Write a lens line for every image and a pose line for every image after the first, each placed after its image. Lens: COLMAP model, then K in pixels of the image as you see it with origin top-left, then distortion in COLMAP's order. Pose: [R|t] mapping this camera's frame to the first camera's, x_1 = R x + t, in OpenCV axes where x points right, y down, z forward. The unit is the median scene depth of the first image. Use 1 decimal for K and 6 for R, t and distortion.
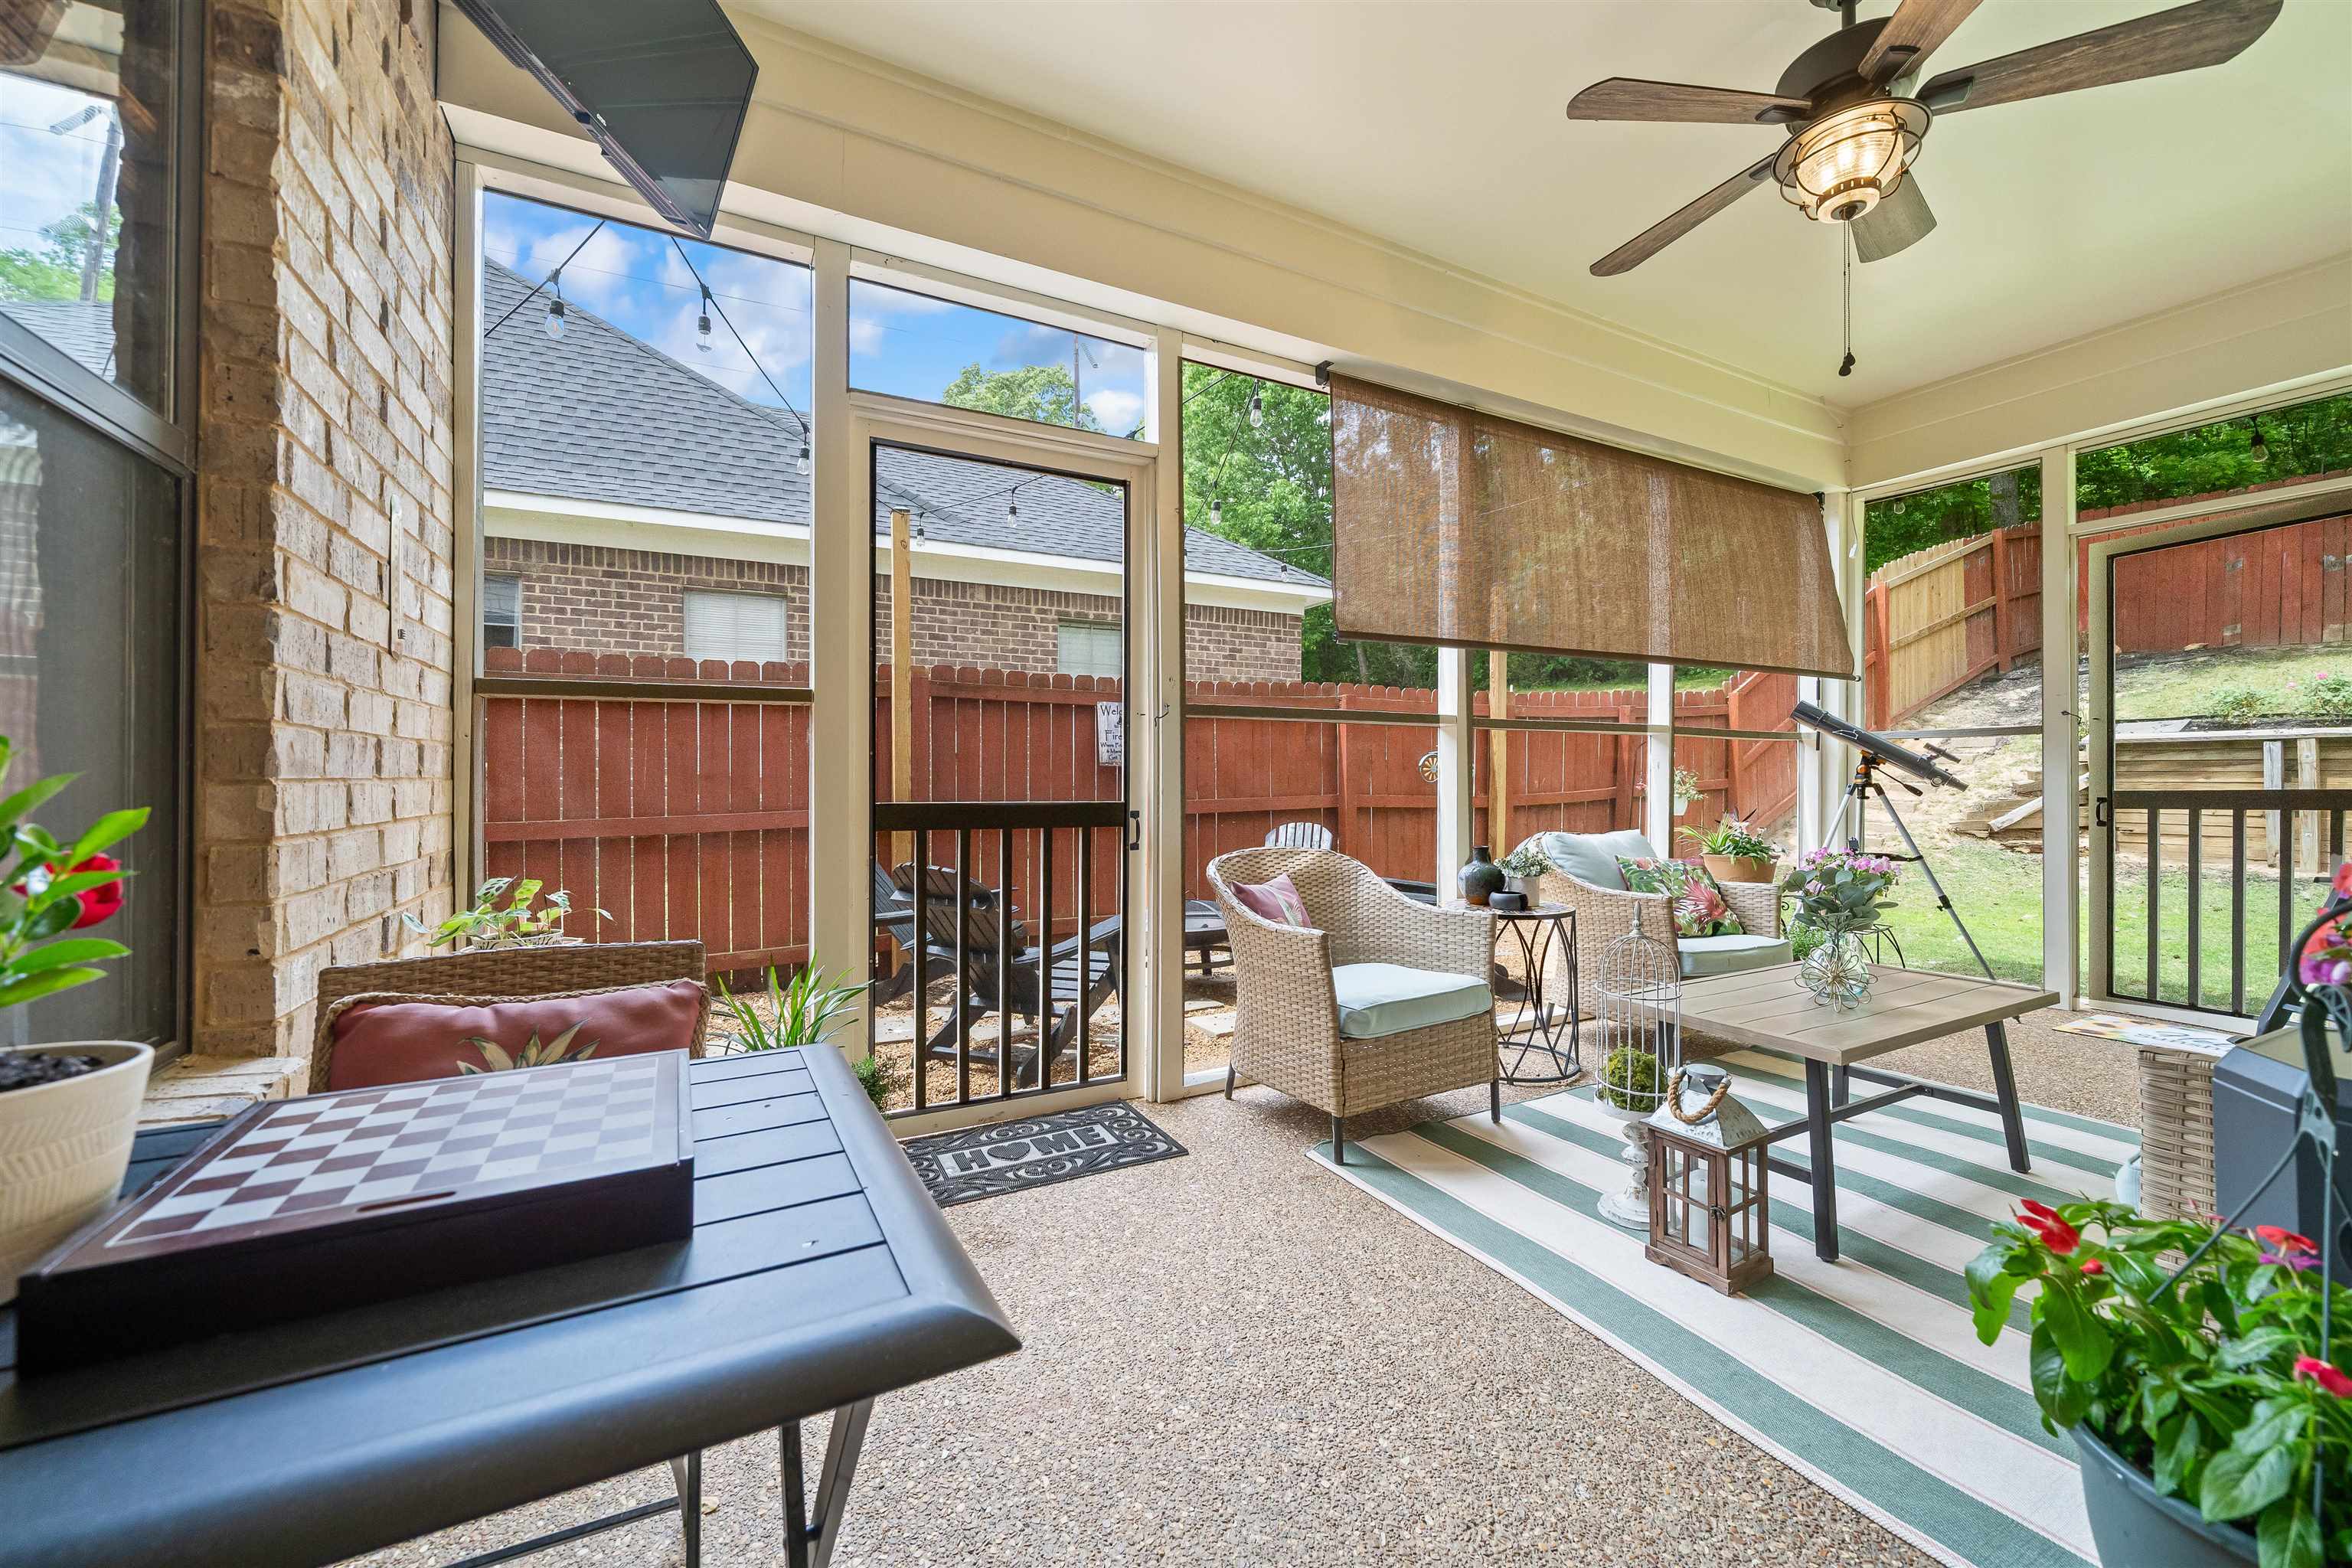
lens RADIAL K [[894.0, 0, 1173.1], [0, 894.0, 776.3], [0, 0, 1]] dist [0.001228, 0.000096]
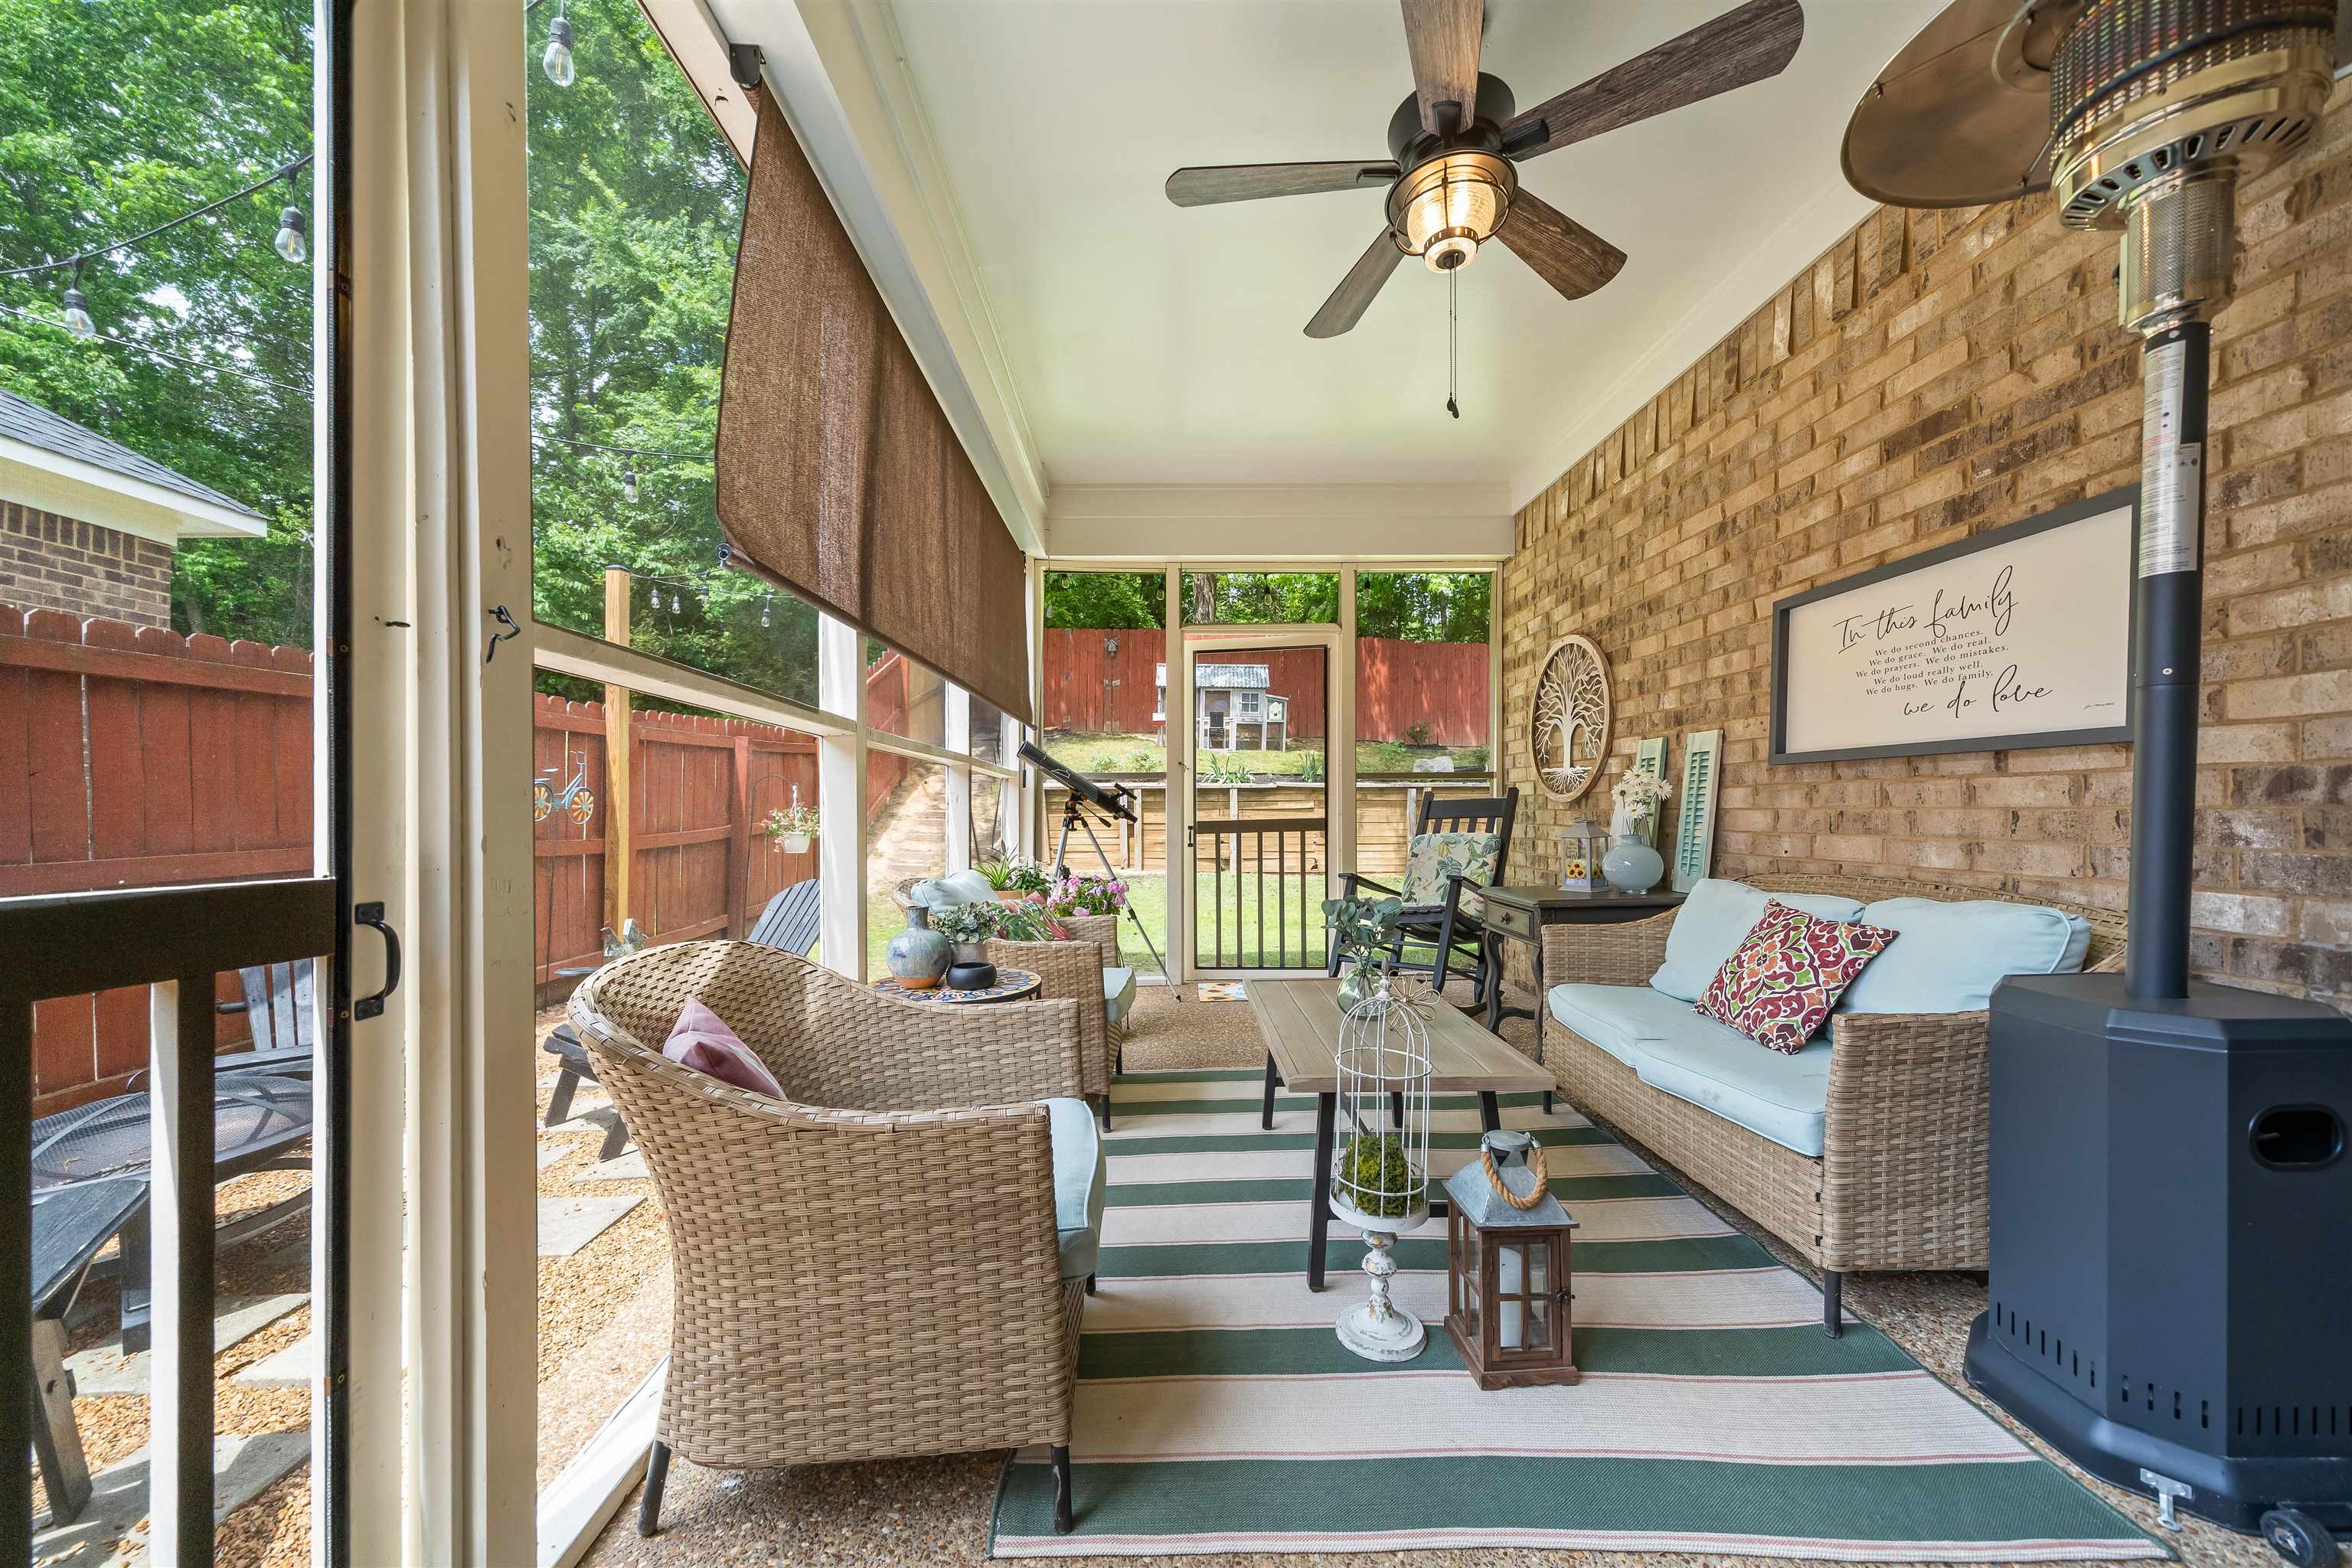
lens RADIAL K [[845.9, 0, 1172.5], [0, 845.9, 817.3], [0, 0, 1]] dist [-0.006567, -0.000107]
pose [[0.459742, -0.004714, 0.888040, -0.129949], [0.003606, 0.999988, 0.003441, 0.004860], [-0.888045, 0.001620, 0.459753, 0.410545]]
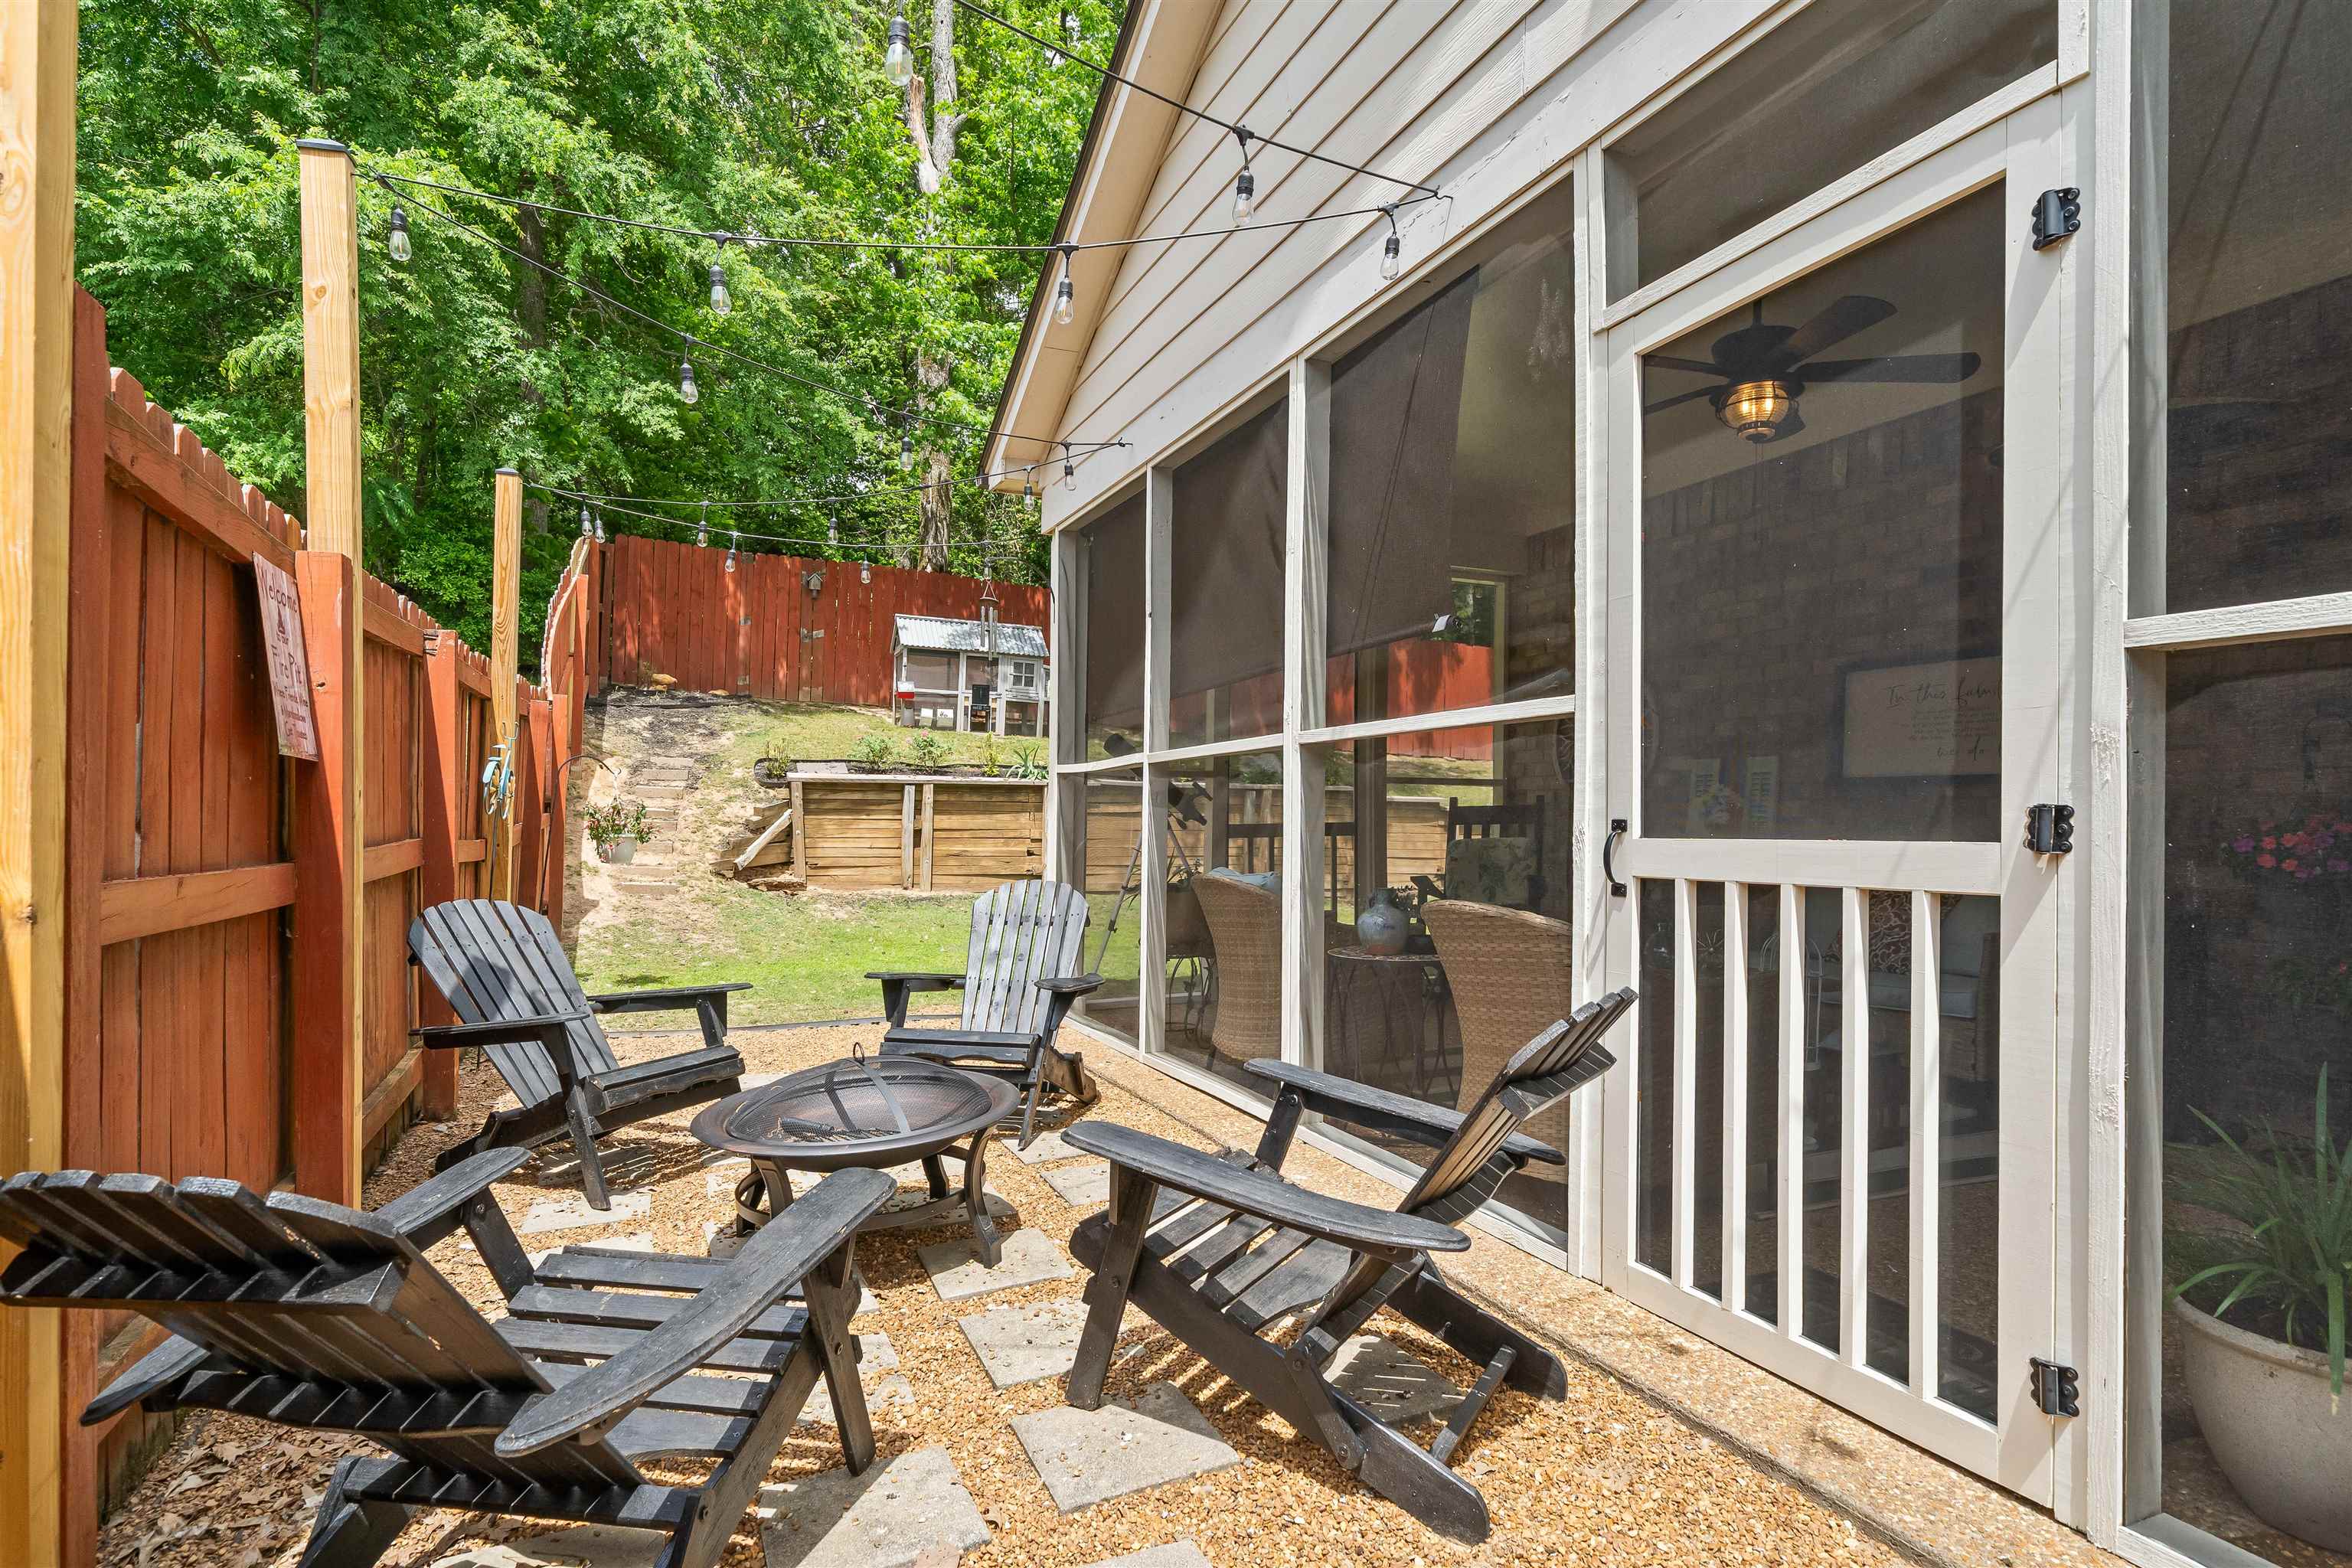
lens RADIAL K [[1203.6, 0, 1182.2], [0, 1203.6, 832.0], [0, 0, 1]] dist [0.005652, 0.000300]
pose [[0.073292, -0.007779, 0.997280, -0.564896], [-0.008447, 0.999929, 0.008421, 0.011104], [-0.997275, -0.009041, 0.073221, 0.805000]]
